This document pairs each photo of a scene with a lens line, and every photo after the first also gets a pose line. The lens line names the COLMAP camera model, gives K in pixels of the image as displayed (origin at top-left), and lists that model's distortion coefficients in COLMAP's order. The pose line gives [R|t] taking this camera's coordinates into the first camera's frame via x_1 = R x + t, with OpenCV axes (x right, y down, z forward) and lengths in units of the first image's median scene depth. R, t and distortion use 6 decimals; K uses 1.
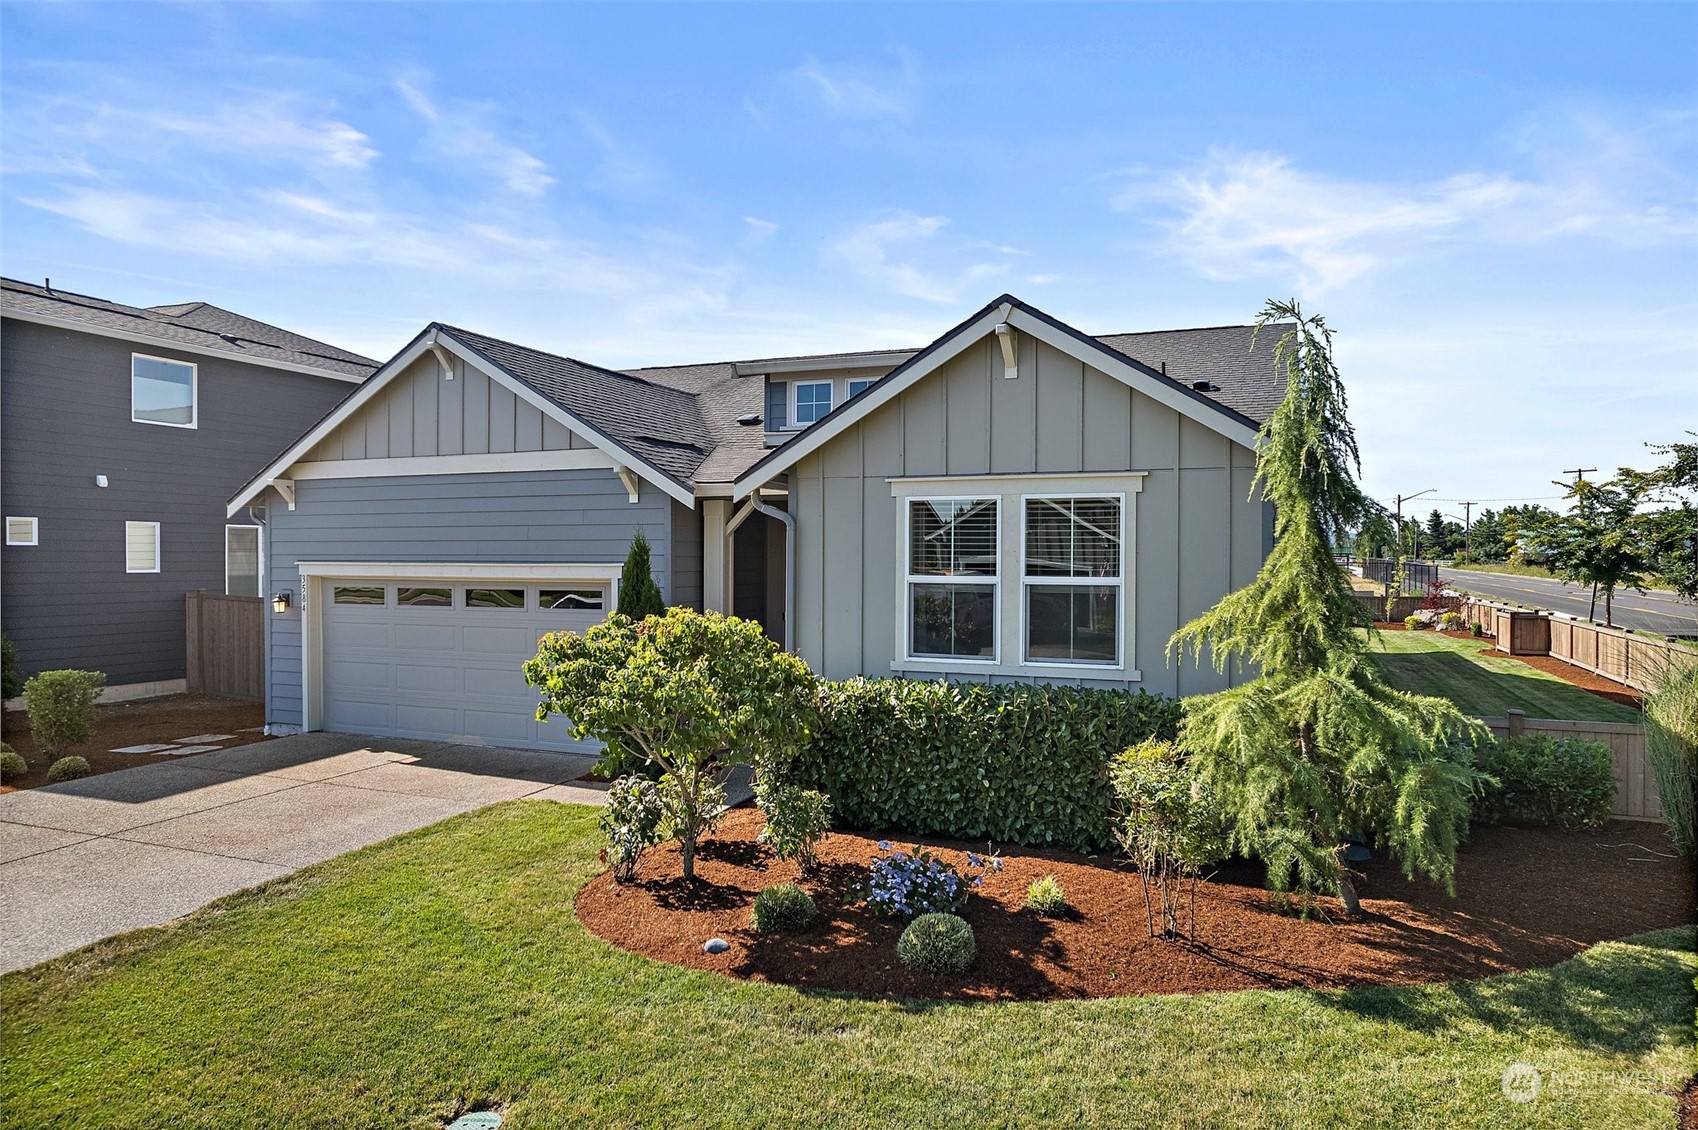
lens RADIAL K [[1122.3, 0, 846.8], [0, 1122.3, 592.4], [0, 0, 1]] dist [-0.031482, 0.000465]
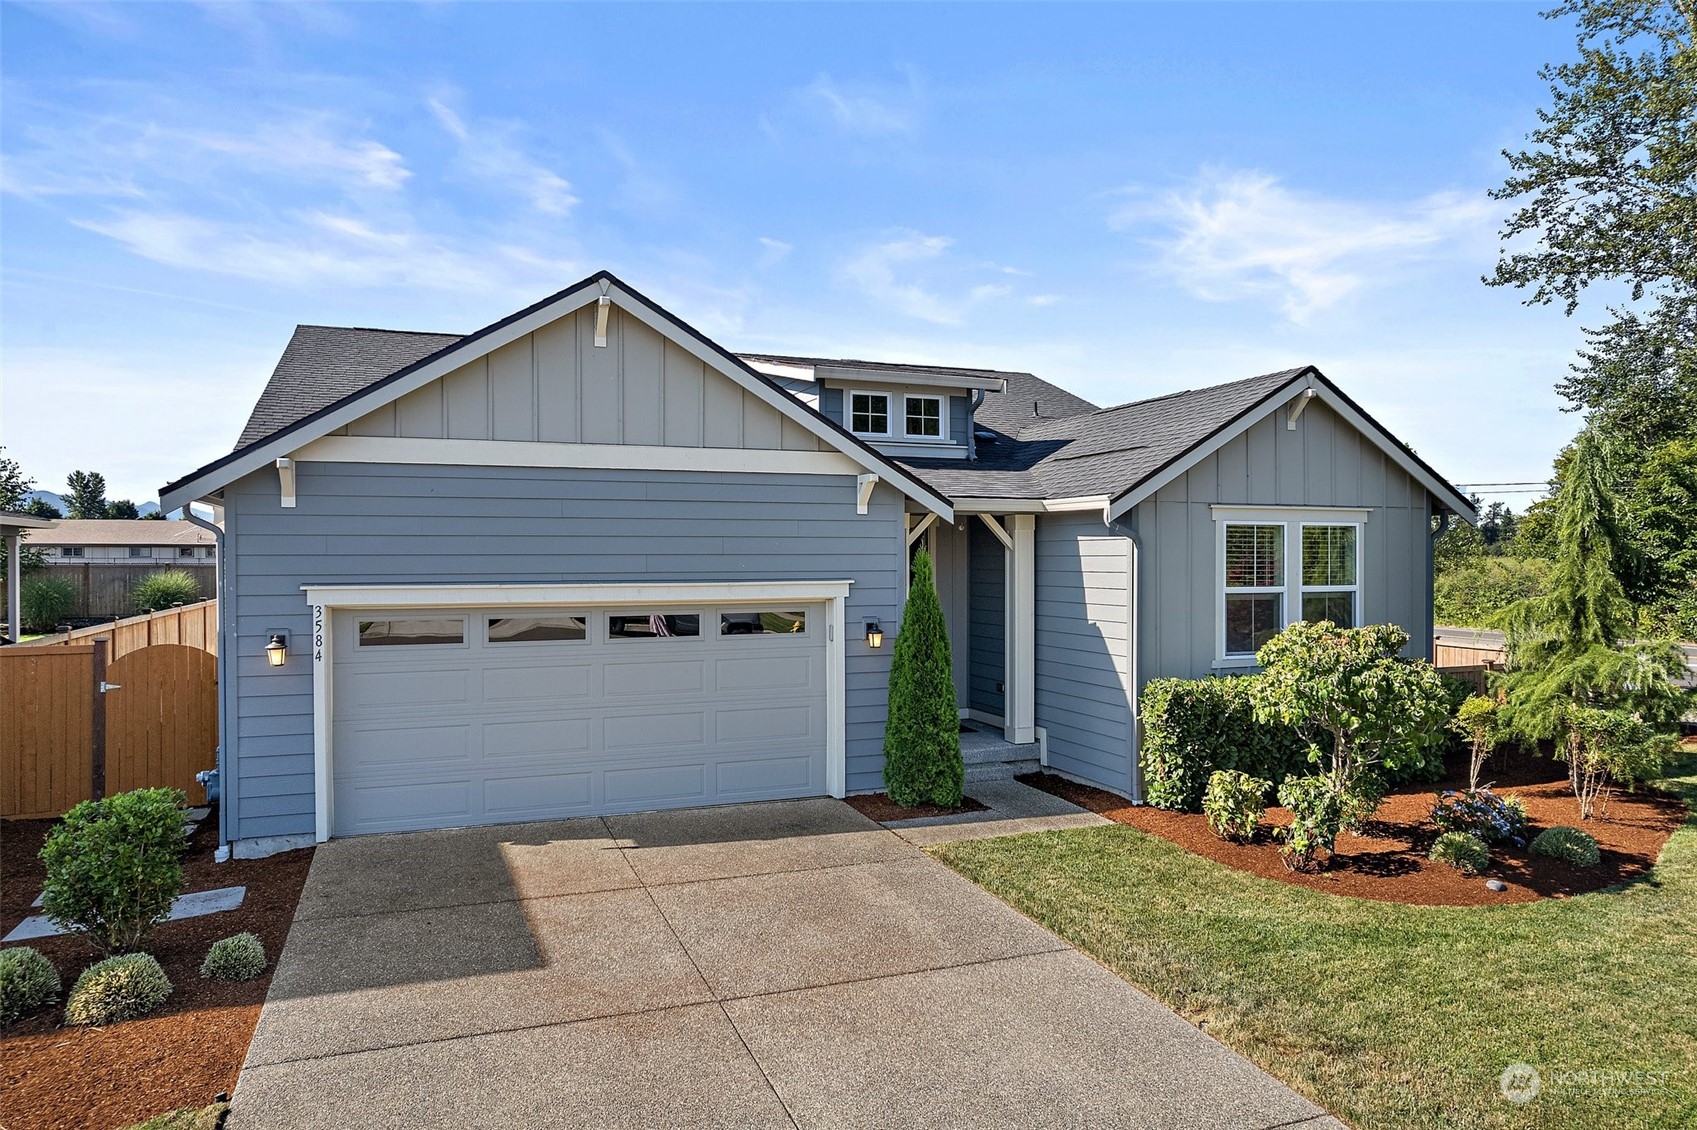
lens RADIAL K [[1113.8, 0, 848.5], [0, 1113.8, 565.0], [0, 0, 1]] dist [-0.028212, 0.001845]
pose [[0.701874, -0.006921, 0.712268, -1.062908], [0.026051, 0.999533, -0.015959, -0.030418], [-0.711825, 0.029756, 0.701726, 0.453829]]
